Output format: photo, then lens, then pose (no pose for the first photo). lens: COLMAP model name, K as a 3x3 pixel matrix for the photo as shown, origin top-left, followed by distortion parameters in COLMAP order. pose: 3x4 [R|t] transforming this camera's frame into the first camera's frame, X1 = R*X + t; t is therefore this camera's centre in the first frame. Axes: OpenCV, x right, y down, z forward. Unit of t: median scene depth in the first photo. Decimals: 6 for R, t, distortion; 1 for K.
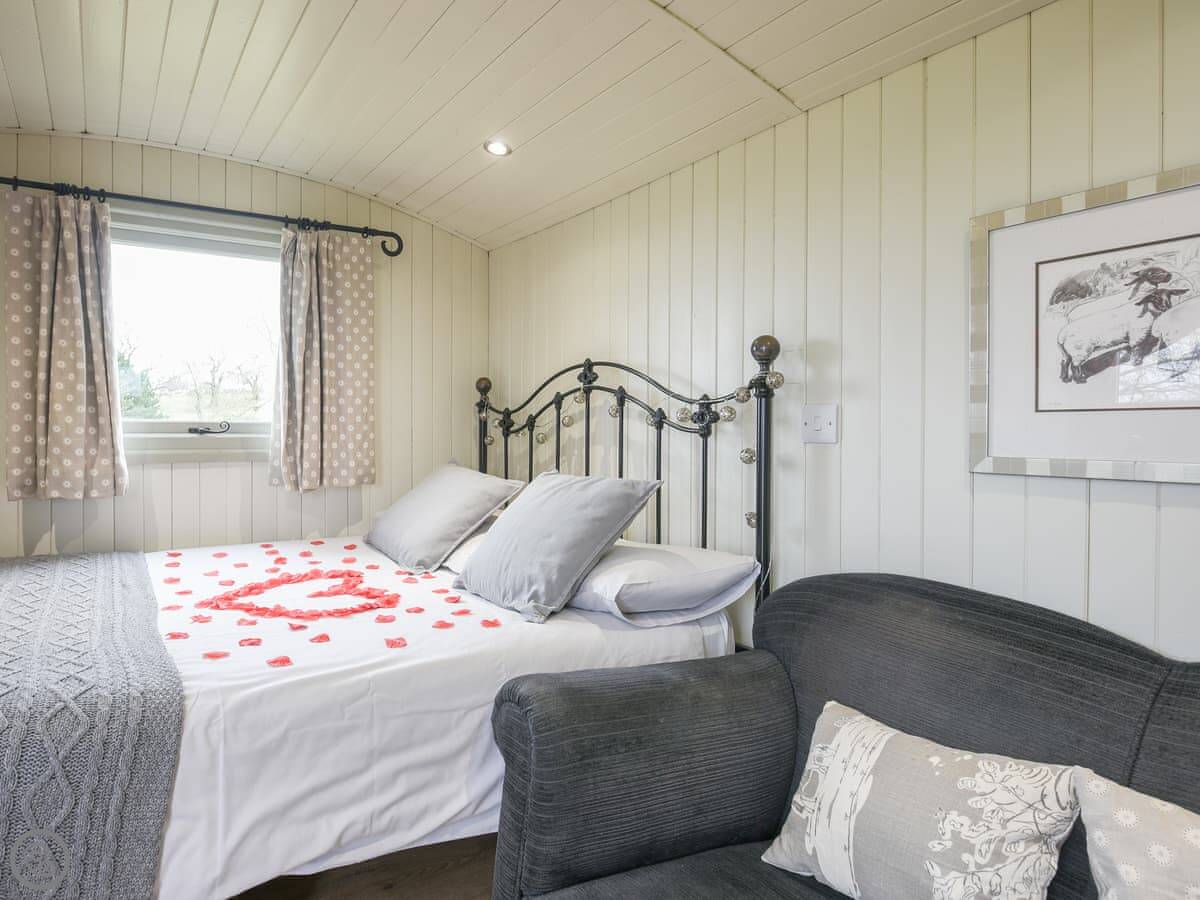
lens RADIAL K [[723.8, 0, 481.8], [0, 723.8, 444.7], [0, 0, 1]] dist [-0.006555, -0.002124]
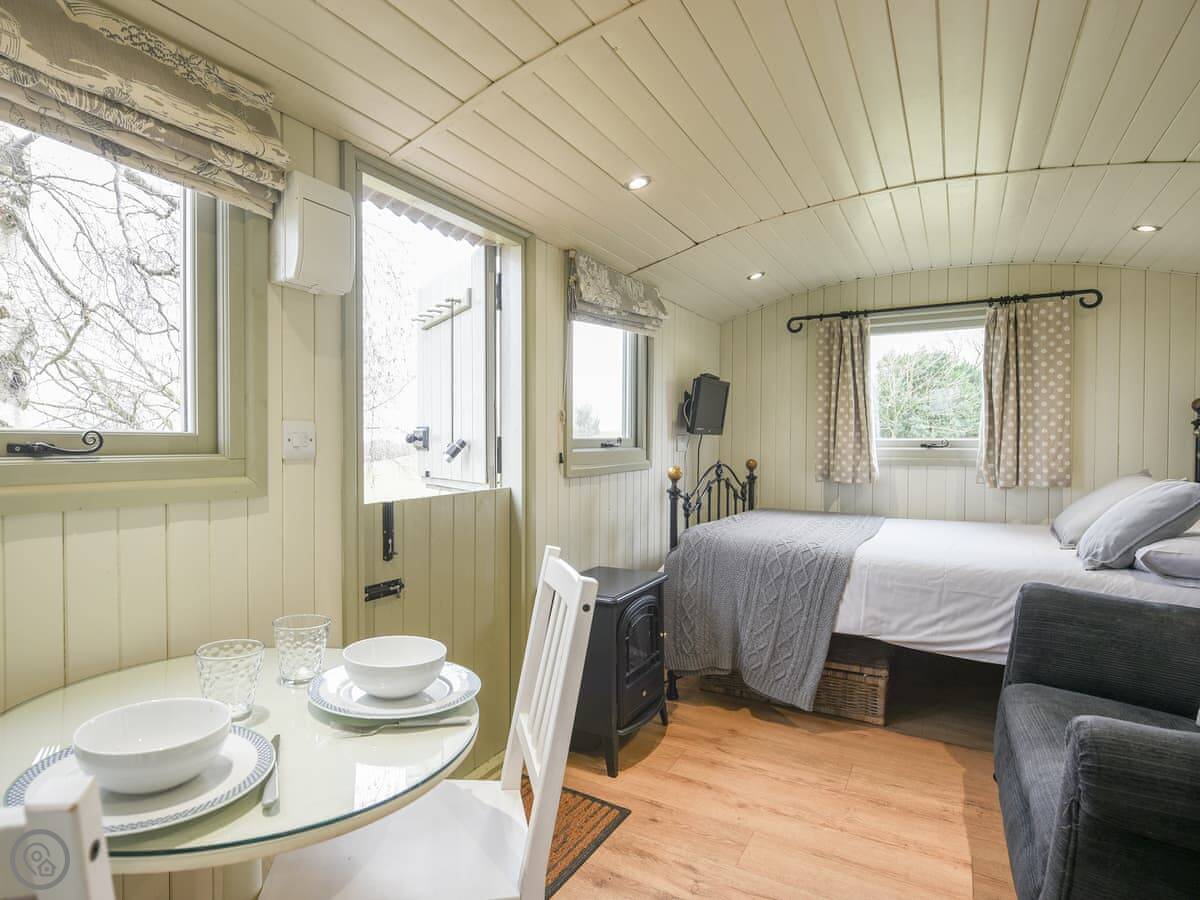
lens RADIAL K [[637.7, 0, 548.9], [0, 637.7, 453.7], [0, 0, 1]] dist [-0.005001, -0.000700]
pose [[0.490921, 0.015241, -0.871071, 0.459530], [-0.013776, 0.999858, 0.009730, -0.004542], [0.871095, 0.007224, 0.491061, -0.443938]]
